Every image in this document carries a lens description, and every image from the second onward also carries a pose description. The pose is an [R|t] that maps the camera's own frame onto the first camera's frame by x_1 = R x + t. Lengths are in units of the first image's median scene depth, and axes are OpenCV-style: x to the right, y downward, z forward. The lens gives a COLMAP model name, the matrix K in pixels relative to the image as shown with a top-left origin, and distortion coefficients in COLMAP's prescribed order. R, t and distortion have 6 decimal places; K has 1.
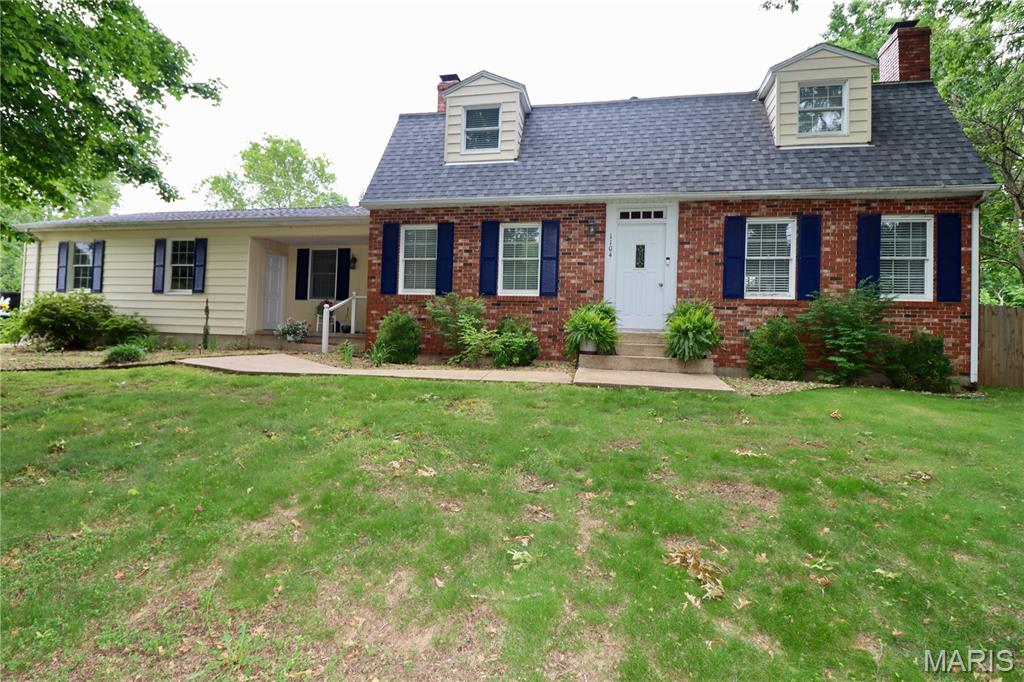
lens RADIAL K [[482.0, 0, 499.3], [0, 482.0, 316.7], [0, 0, 1]] dist [-0.014895, -0.004348]
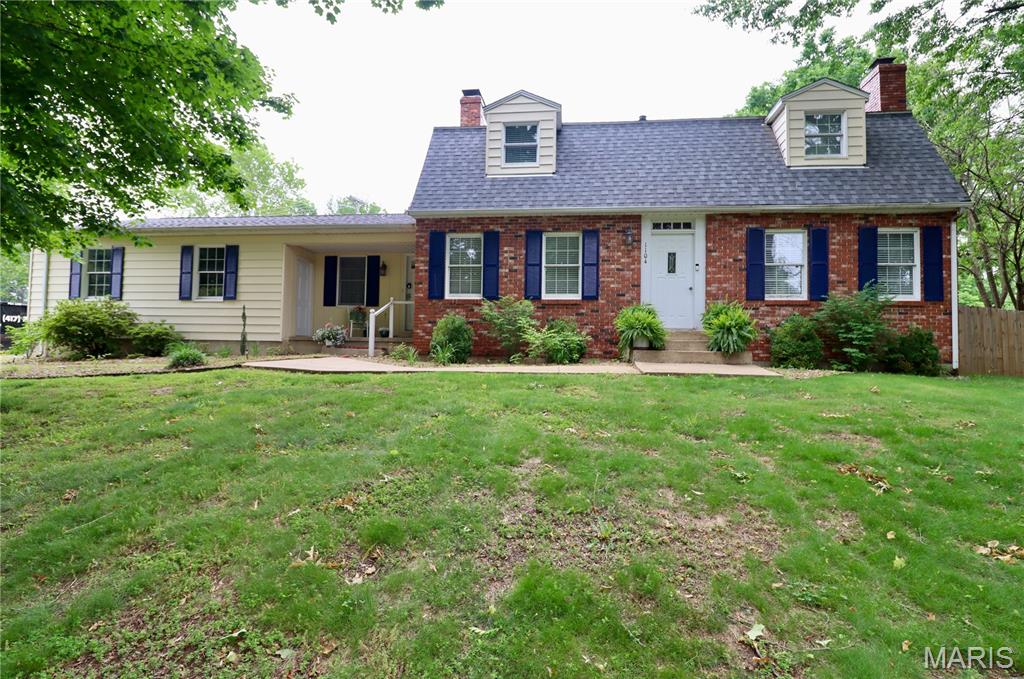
lens RADIAL K [[482.0, 0, 517.9], [0, 482.0, 321.0], [0, 0, 1]] dist [-0.014895, -0.004348]
pose [[0.995707, -0.011005, 0.091904, -0.160305], [0.011693, 0.999908, -0.006946, 0.011986], [-0.091819, 0.007991, 0.995744, -0.070357]]
